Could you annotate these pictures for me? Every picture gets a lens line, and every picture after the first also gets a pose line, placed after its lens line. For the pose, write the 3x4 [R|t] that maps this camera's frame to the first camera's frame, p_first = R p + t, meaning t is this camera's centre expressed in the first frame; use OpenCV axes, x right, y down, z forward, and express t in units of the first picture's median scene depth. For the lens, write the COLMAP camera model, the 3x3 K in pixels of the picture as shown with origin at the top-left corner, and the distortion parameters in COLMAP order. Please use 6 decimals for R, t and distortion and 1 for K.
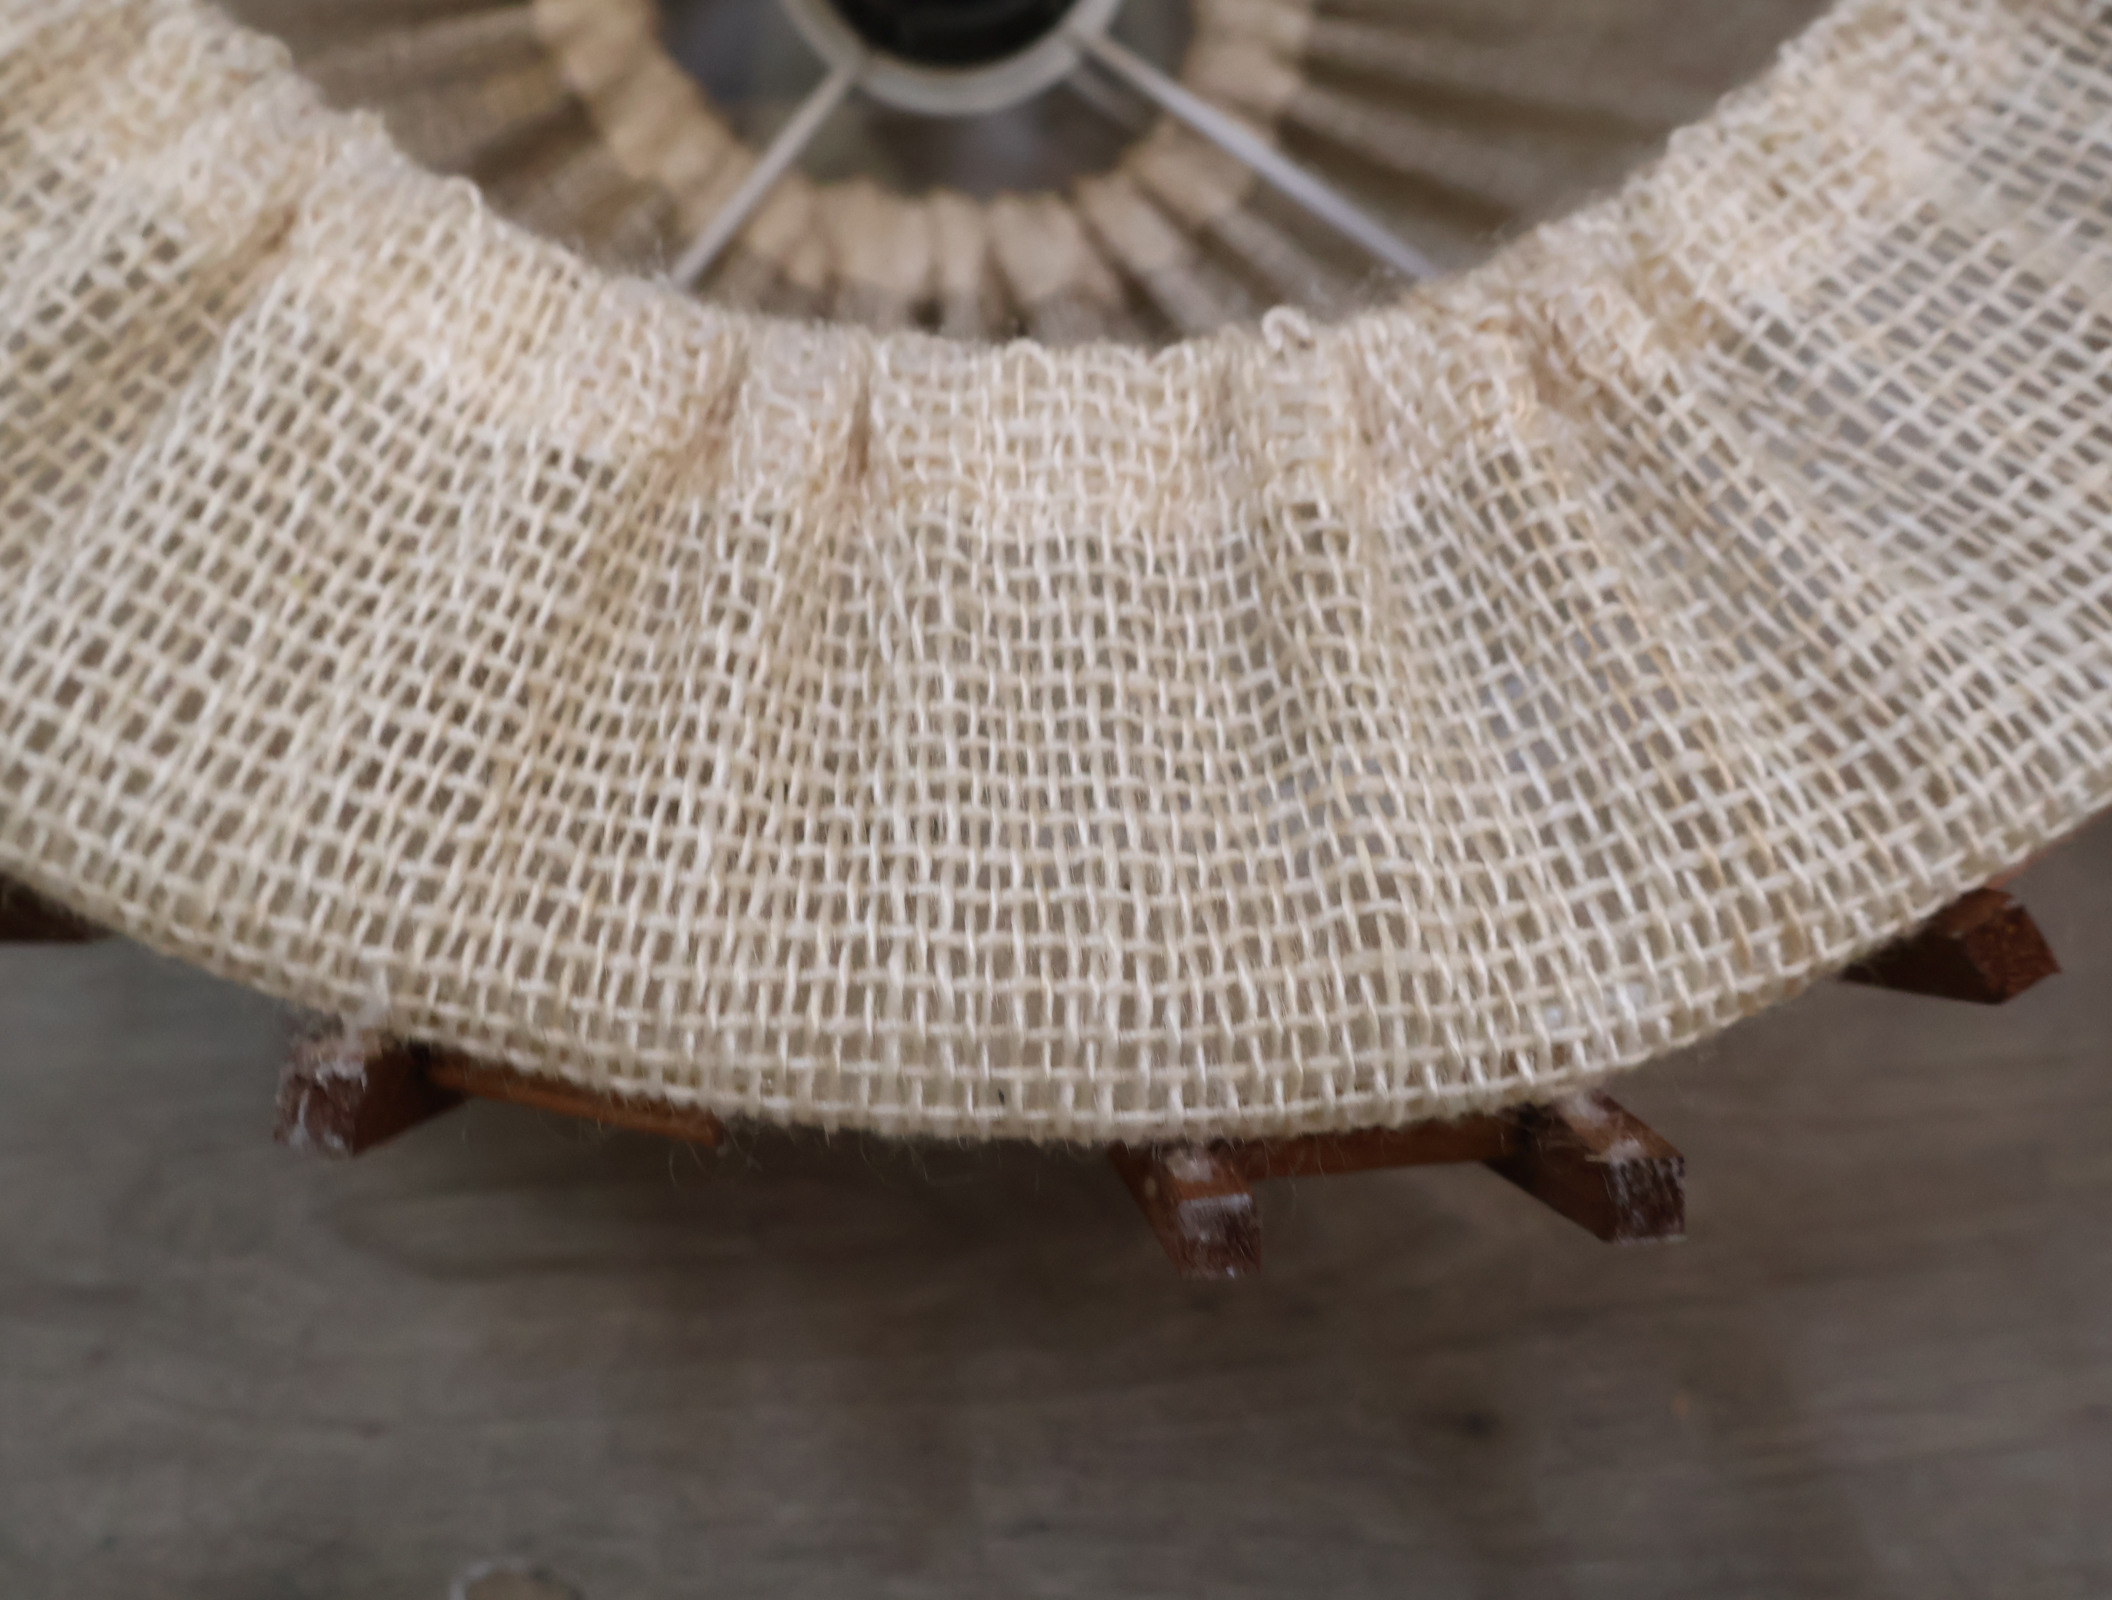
lens RADIAL K [[2052.5, 0, 1037.0], [0, 2052.5, 803.9], [0, 0, 1]] dist [0.011977, 0.000000]
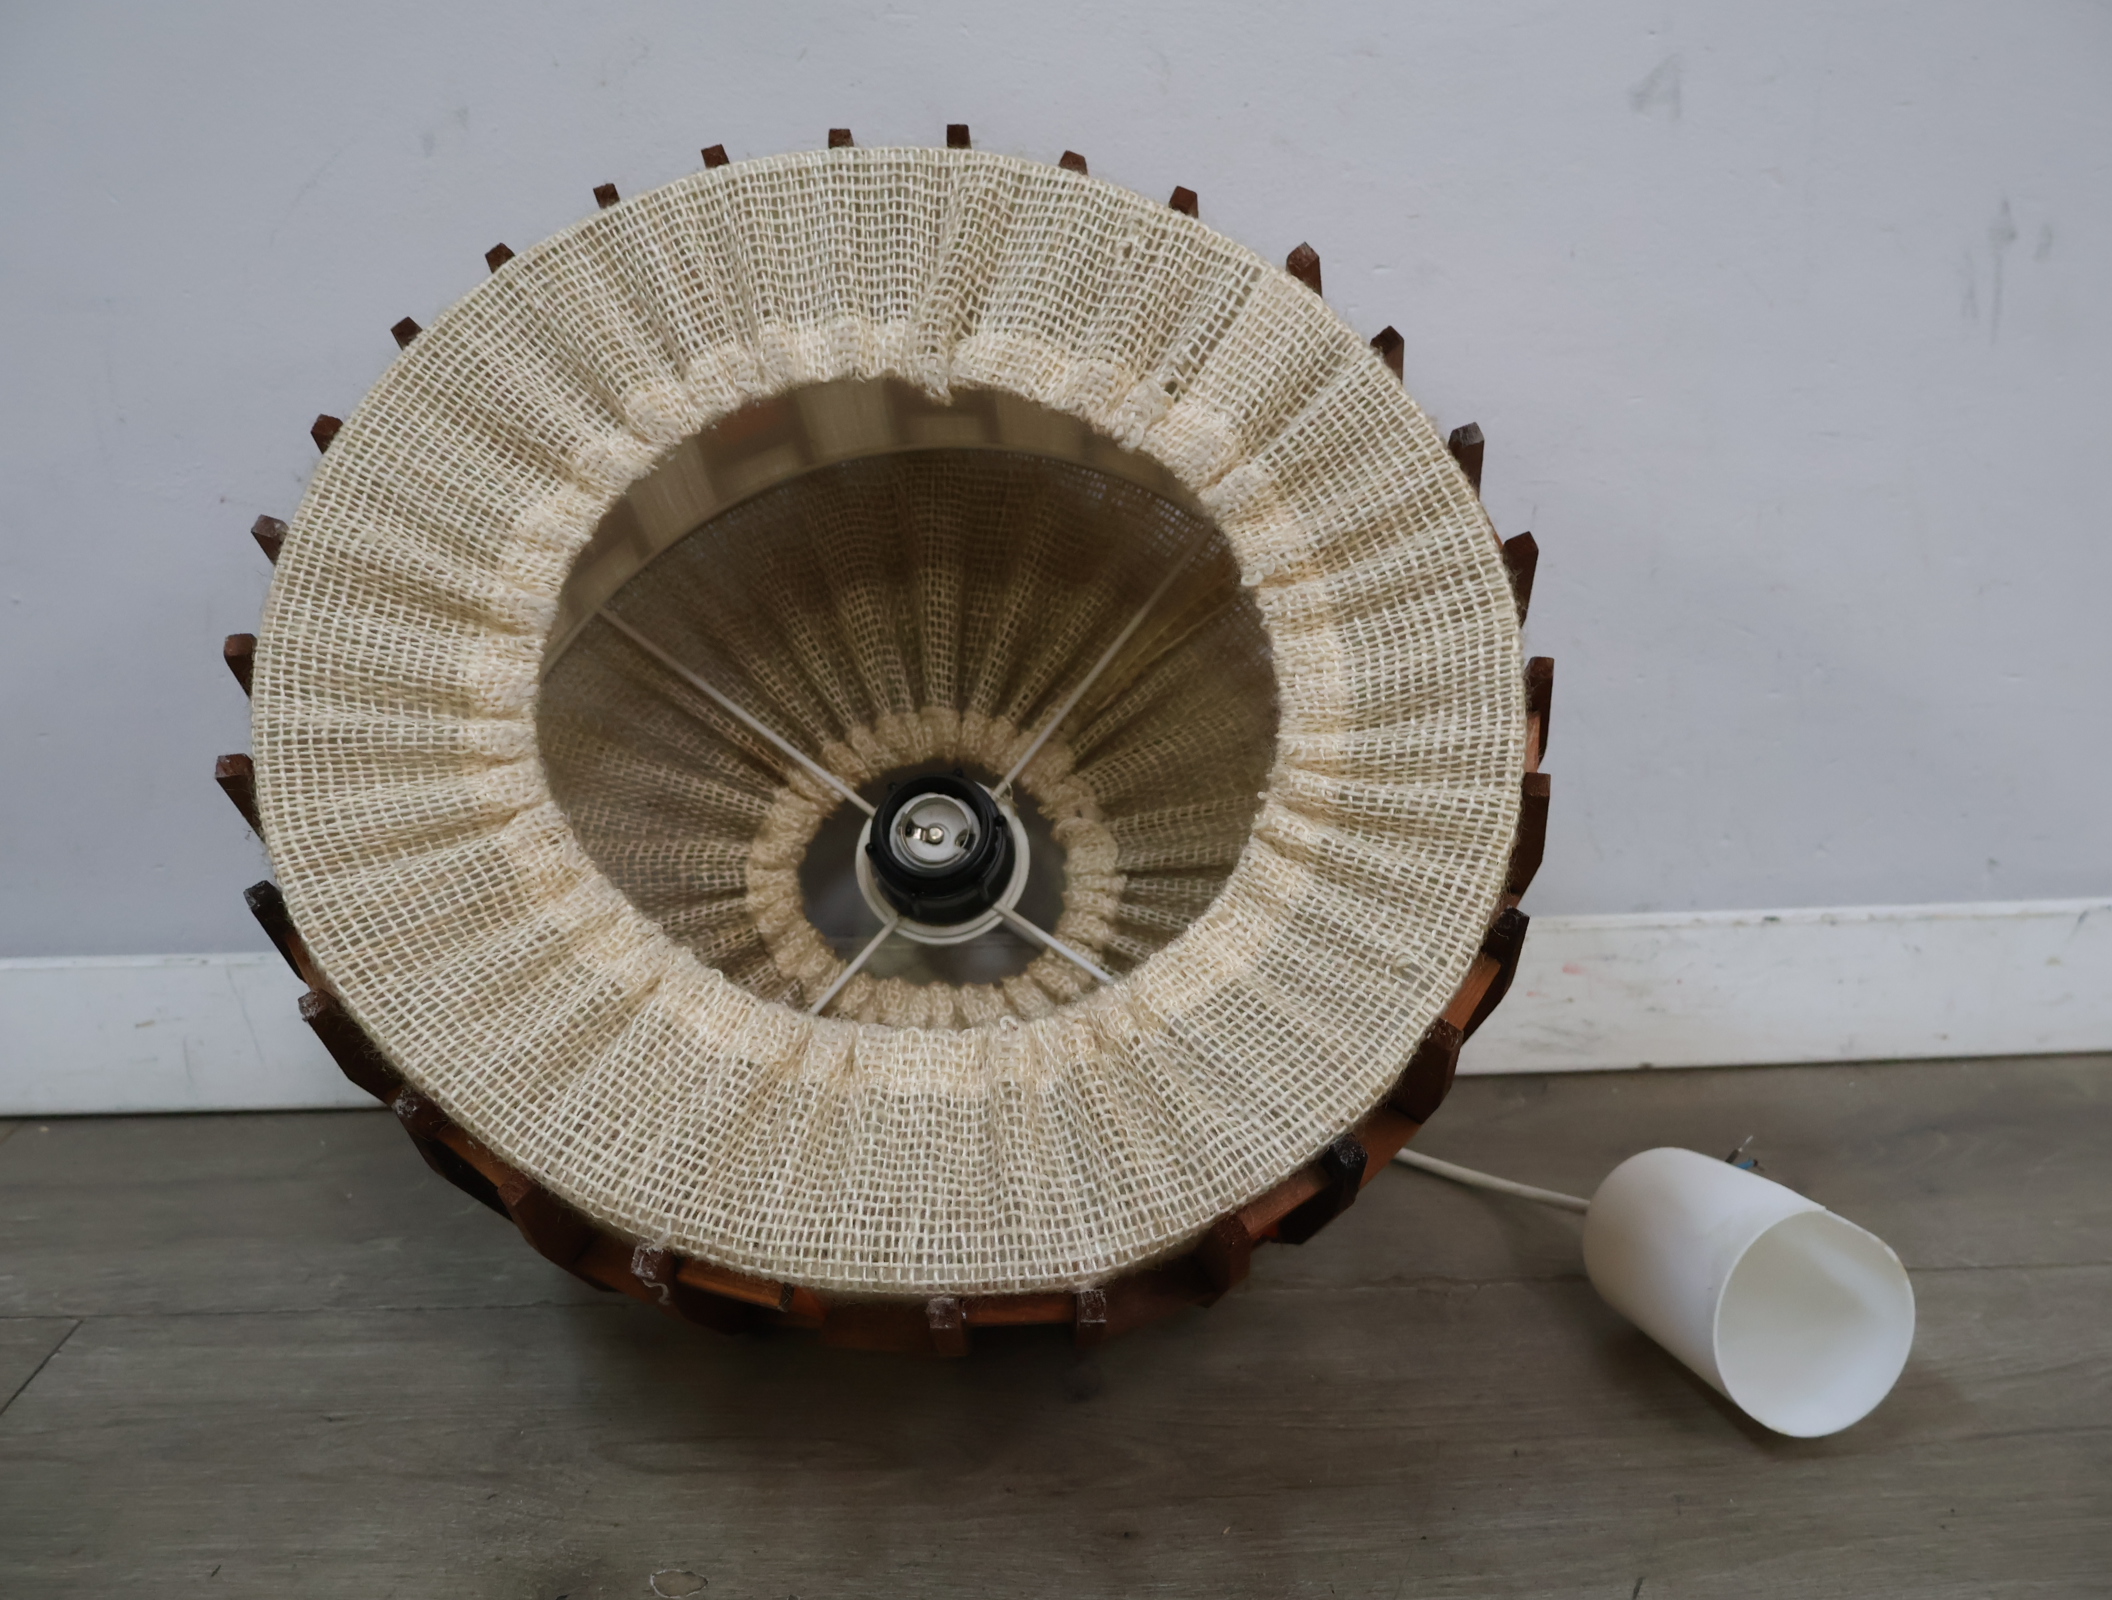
lens RADIAL K [[2052.5, 0, 1046.5], [0, 2052.5, 776.1], [0, 0, 1]] dist [0.011977, 0.000000]
pose [[0.997070, -0.003401, -0.076420, 0.415624], [-0.026890, 0.919669, -0.391772, 0.583333], [0.071614, 0.392679, 0.916883, -1.774227]]
